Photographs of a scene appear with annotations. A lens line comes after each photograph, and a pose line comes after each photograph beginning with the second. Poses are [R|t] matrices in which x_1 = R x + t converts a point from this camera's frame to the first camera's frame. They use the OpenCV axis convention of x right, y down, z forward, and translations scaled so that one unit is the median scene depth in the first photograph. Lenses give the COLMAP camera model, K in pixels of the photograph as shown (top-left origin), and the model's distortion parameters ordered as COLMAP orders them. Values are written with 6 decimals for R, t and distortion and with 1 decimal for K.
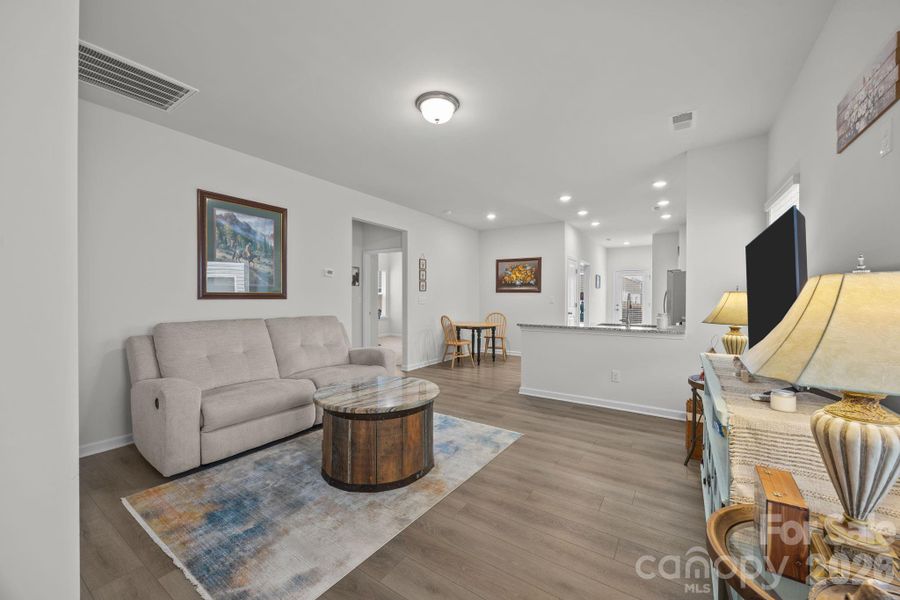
lens RADIAL K [[353.5, 0, 452.3], [0, 353.5, 299.4], [0, 0, 1]] dist [0.001361, 0.000055]
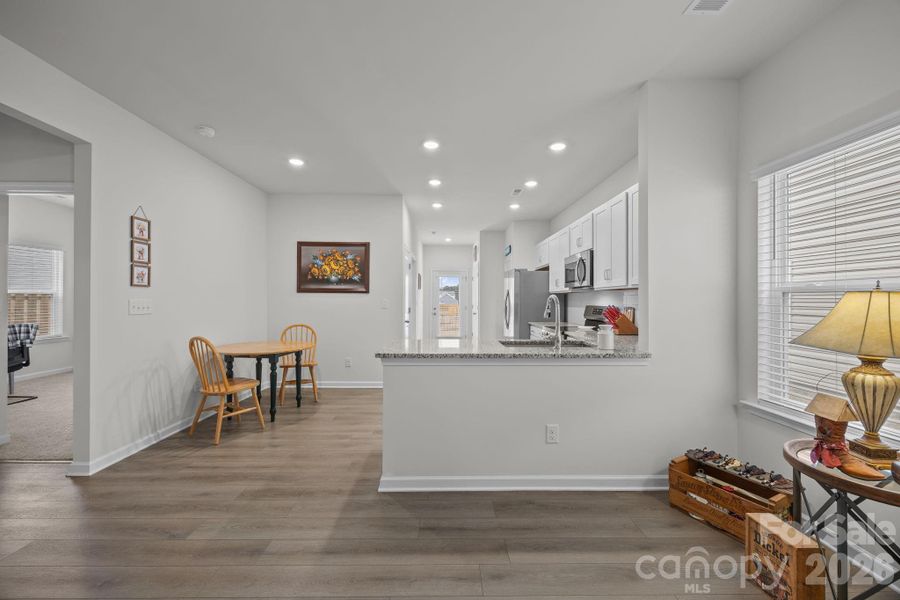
lens RADIAL K [[353.5, 0, 452.3], [0, 353.5, 299.4], [0, 0, 1]] dist [0.001361, 0.000055]
pose [[0.825089, 0.001864, 0.565000, -0.008028], [0.001337, 0.999985, -0.005251, -0.003928], [-0.565001, 0.005088, 0.825075, 0.381095]]
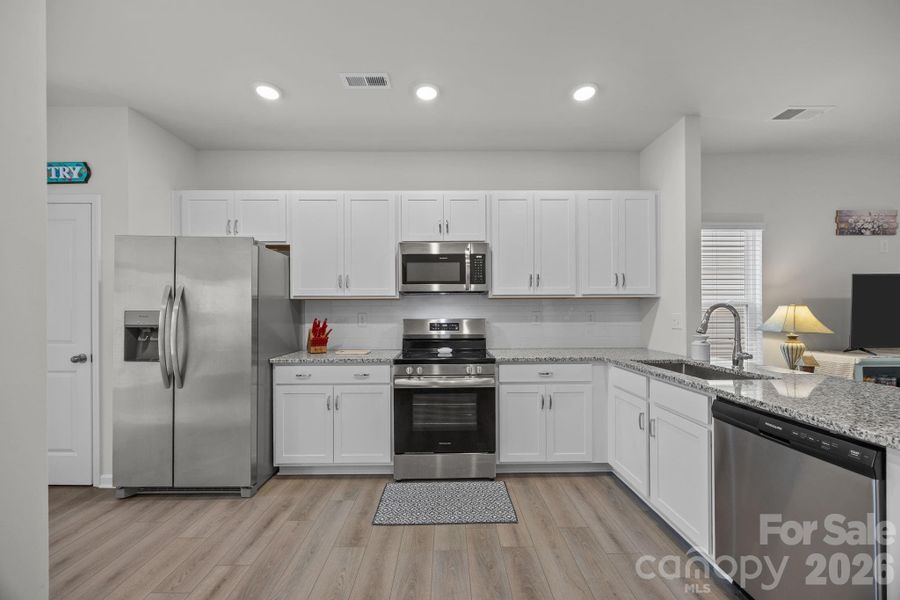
lens RADIAL K [[346.0, 0, 451.2], [0, 346.0, 310.5], [0, 0, 1]] dist [-0.000052, 0.000047]
pose [[-0.560552, 0.002072, 0.828117, 0.196940], [0.006625, 0.999976, 0.001982, -0.006693], [-0.828093, 0.006597, -0.560552, 1.054110]]
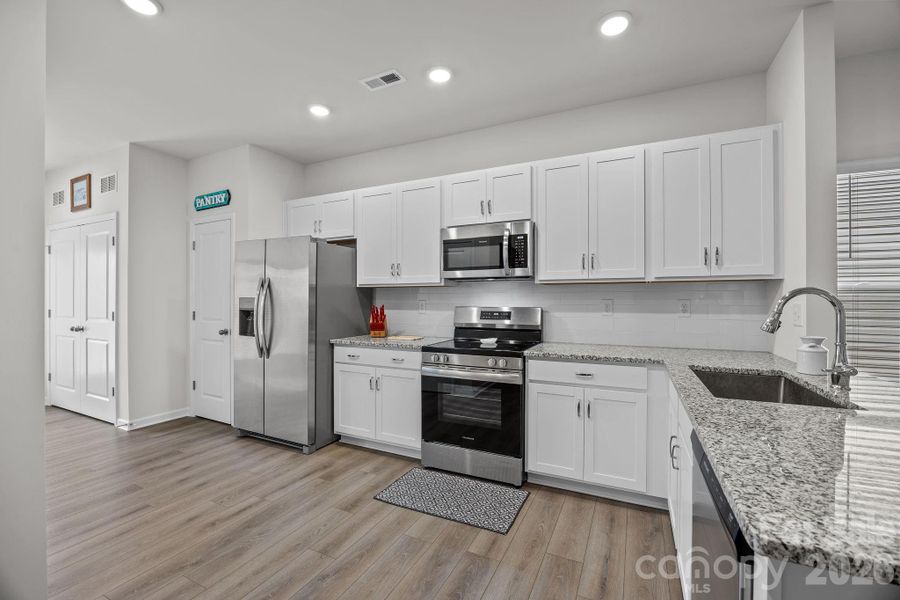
lens RADIAL K [[380.5, 0, 453.4], [0, 380.5, 299.4], [0, 0, 1]] dist [-0.019902, 0.000003]
pose [[-0.132311, -0.002655, 0.991205, 0.123254], [0.004884, 0.999983, 0.003331, -0.005738], [-0.991196, 0.005282, -0.132296, 0.906512]]
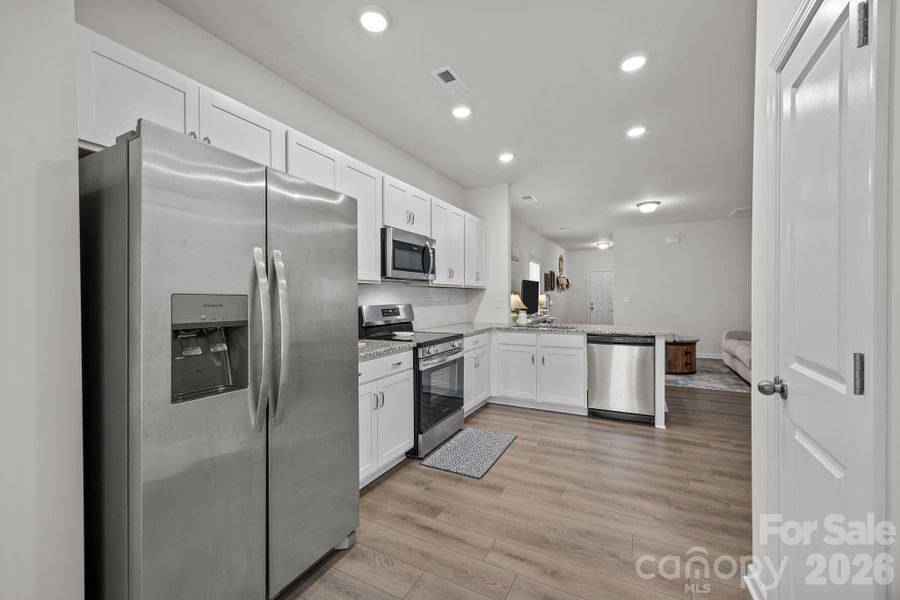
lens RADIAL K [[353.5, 0, 452.3], [0, 353.5, 299.4], [0, 0, 1]] dist [0.001361, 0.000055]
pose [[-0.996205, 0.005166, -0.086885, 0.565615], [0.004435, 0.999953, 0.008606, -0.005955], [0.086925, 0.008188, -0.996181, 1.313237]]
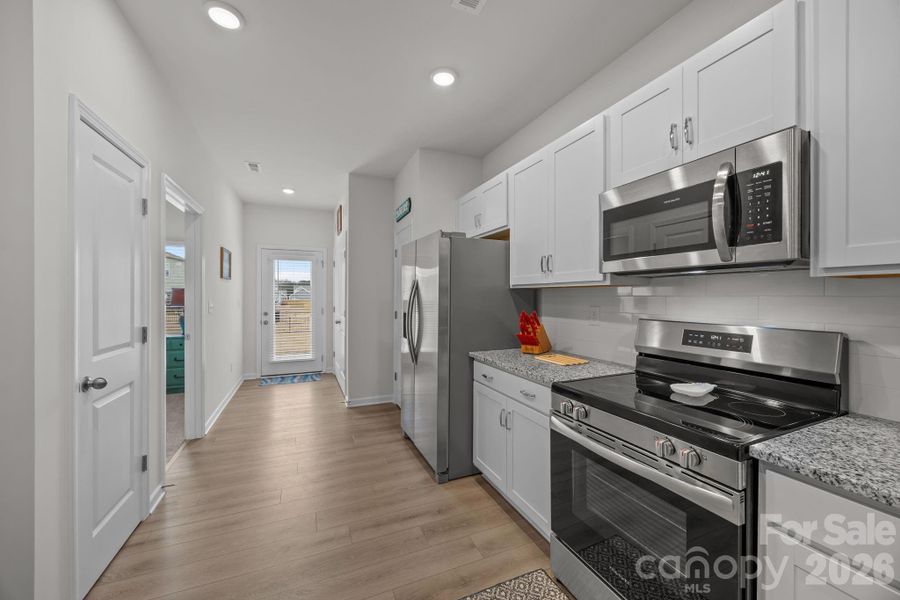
lens RADIAL K [[344.5, 0, 449.8], [0, 344.5, 295.7], [0, 0, 1]] dist [0.001333, 0.000112]
pose [[0.550014, -0.002062, 0.835153, 0.313310], [0.005294, 0.999985, -0.001018, -0.013947], [-0.835139, 0.004982, 0.550017, 0.807601]]
